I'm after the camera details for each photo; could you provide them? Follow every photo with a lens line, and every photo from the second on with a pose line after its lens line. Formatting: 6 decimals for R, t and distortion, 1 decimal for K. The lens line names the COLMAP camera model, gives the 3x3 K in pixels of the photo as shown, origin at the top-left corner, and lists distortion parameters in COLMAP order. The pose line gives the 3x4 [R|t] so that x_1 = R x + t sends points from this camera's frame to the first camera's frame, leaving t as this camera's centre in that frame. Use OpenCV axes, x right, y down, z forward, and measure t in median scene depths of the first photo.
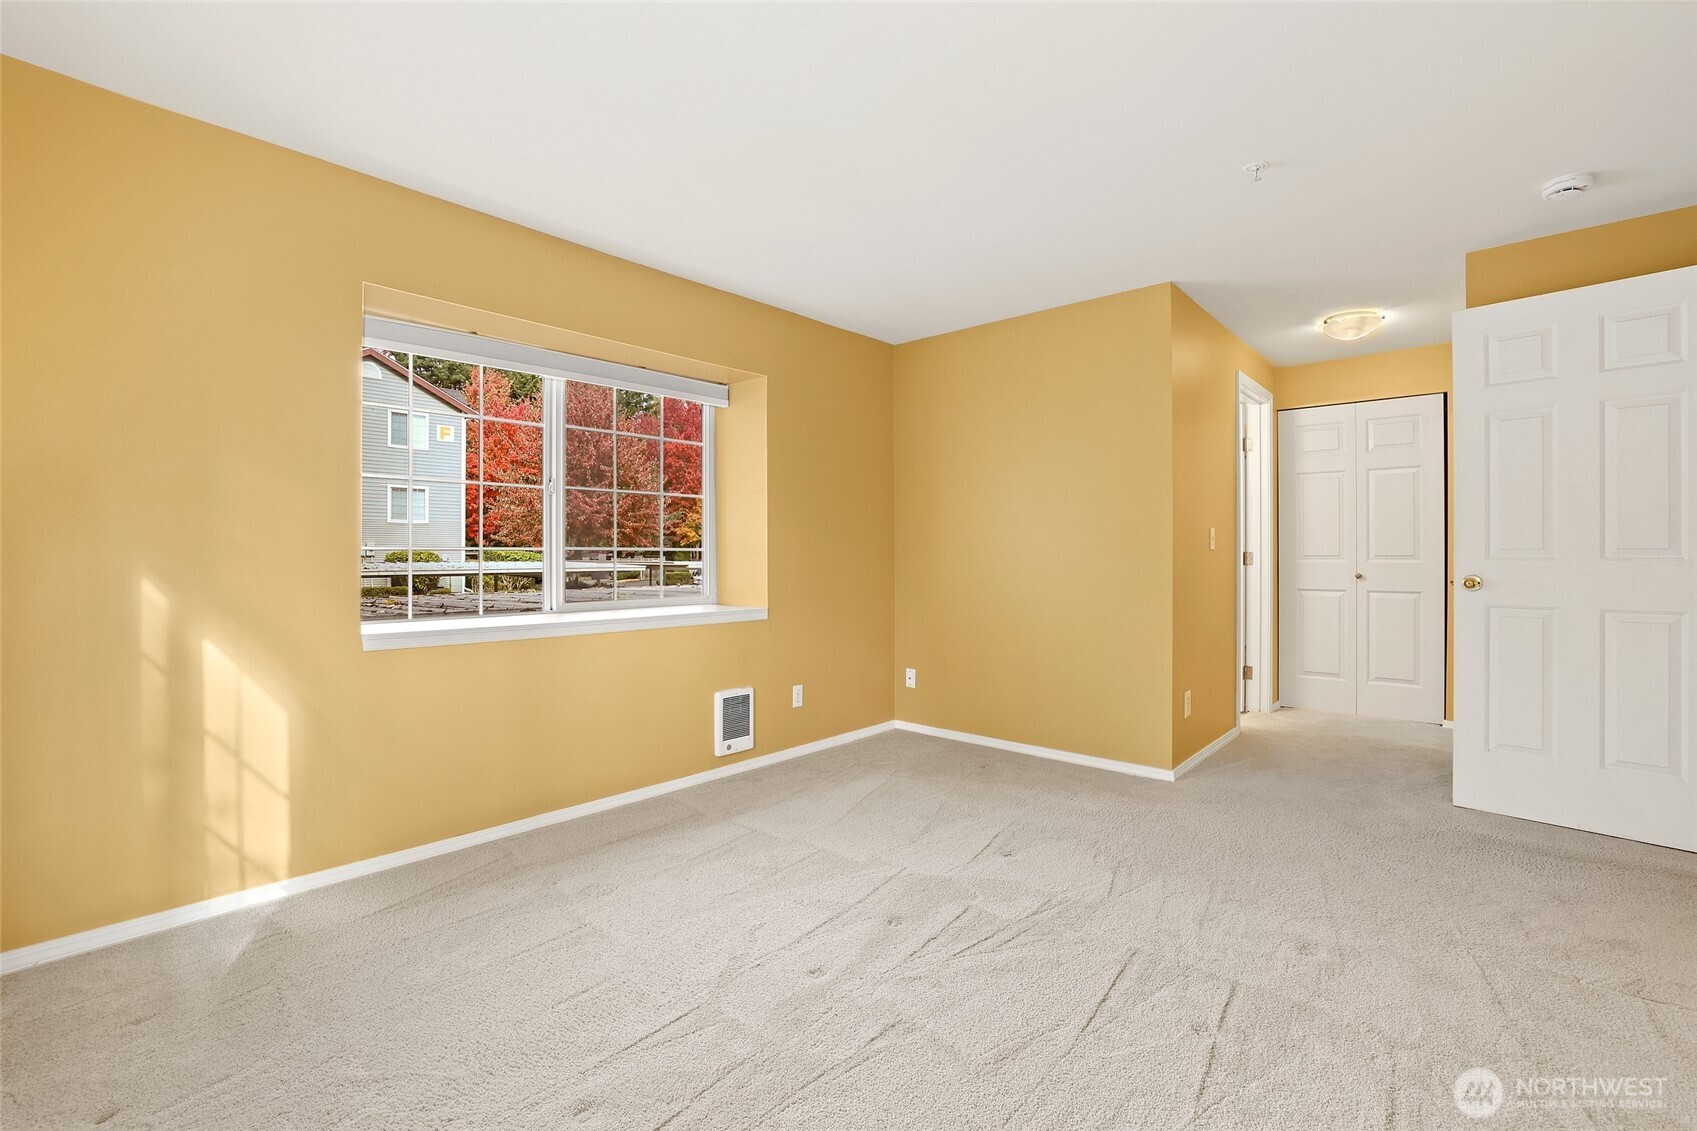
lens RADIAL K [[742.5, 0, 860.5], [0, 742.5, 556.2], [0, 0, 1]] dist [-0.034753, 0.010929]
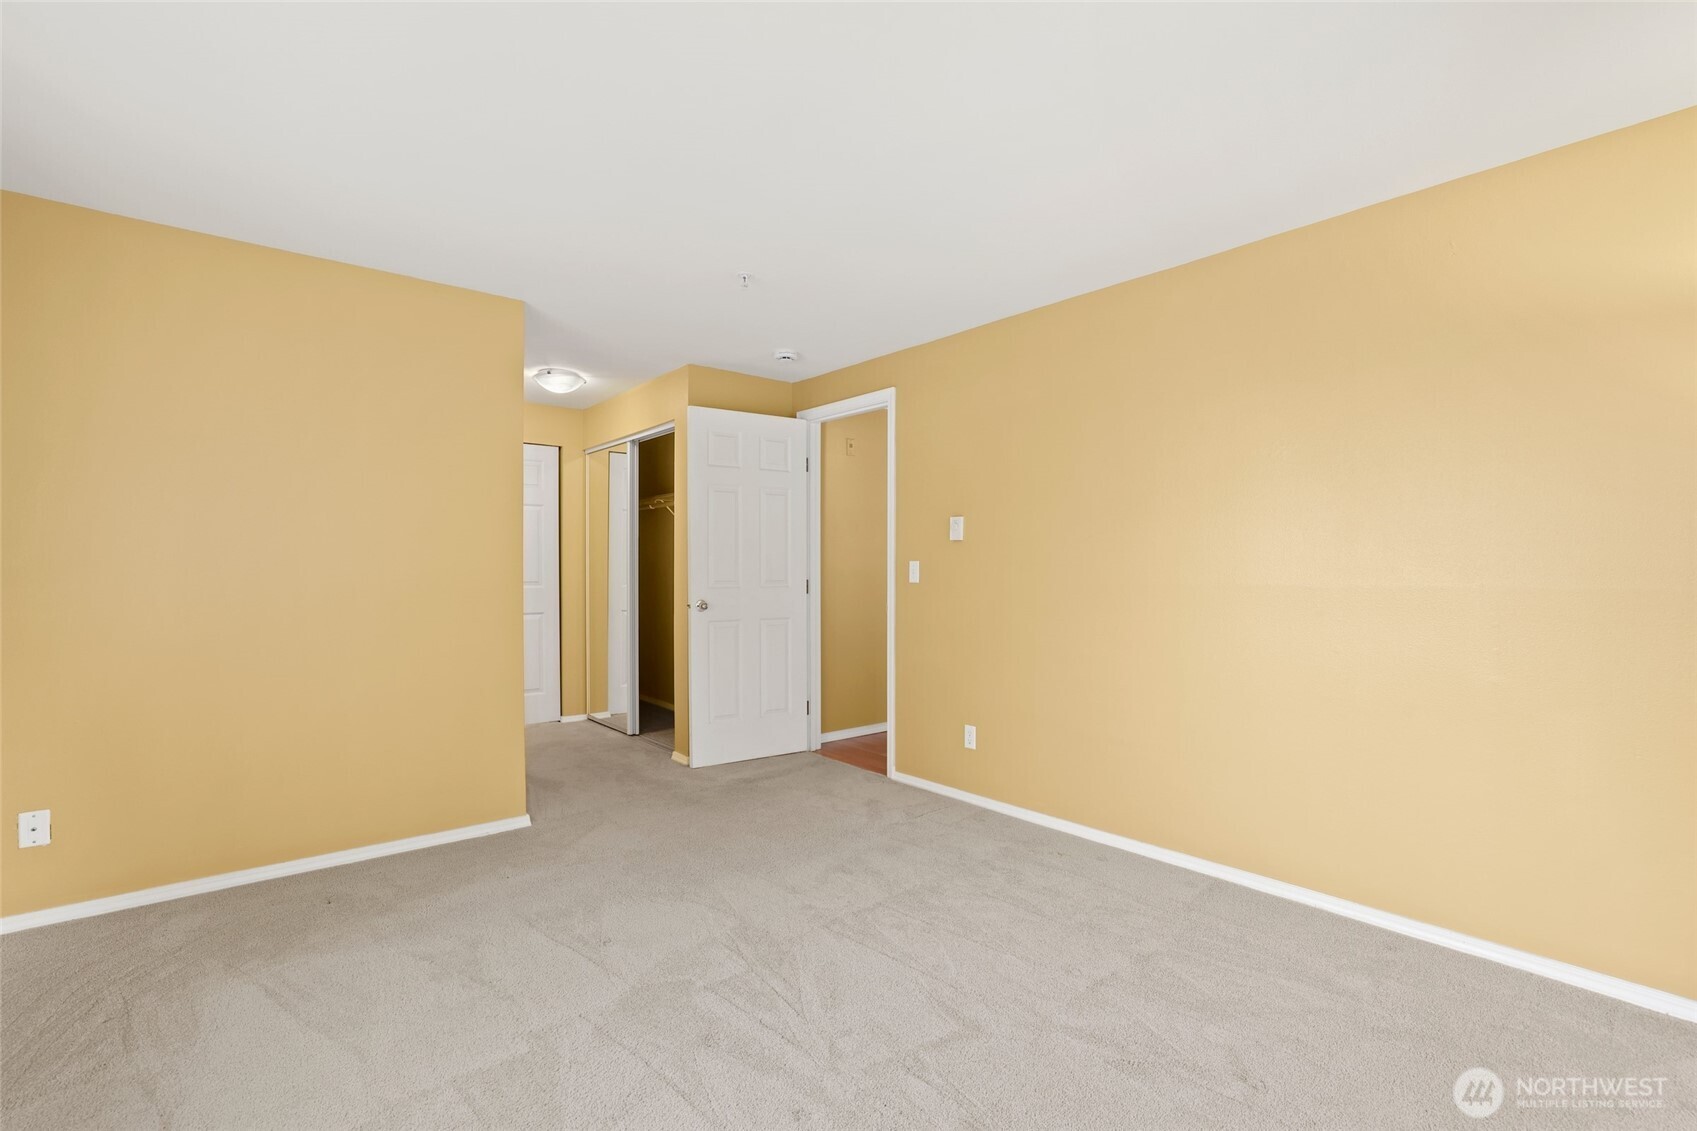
lens RADIAL K [[742.5, 0, 858.7], [0, 742.5, 568.8], [0, 0, 1]] dist [-0.034753, 0.010929]
pose [[0.153225, 0.001824, 0.988190, -0.521227], [0.001815, 0.999996, -0.002127, -0.030253], [-0.988190, 0.002119, 0.153221, 0.484369]]
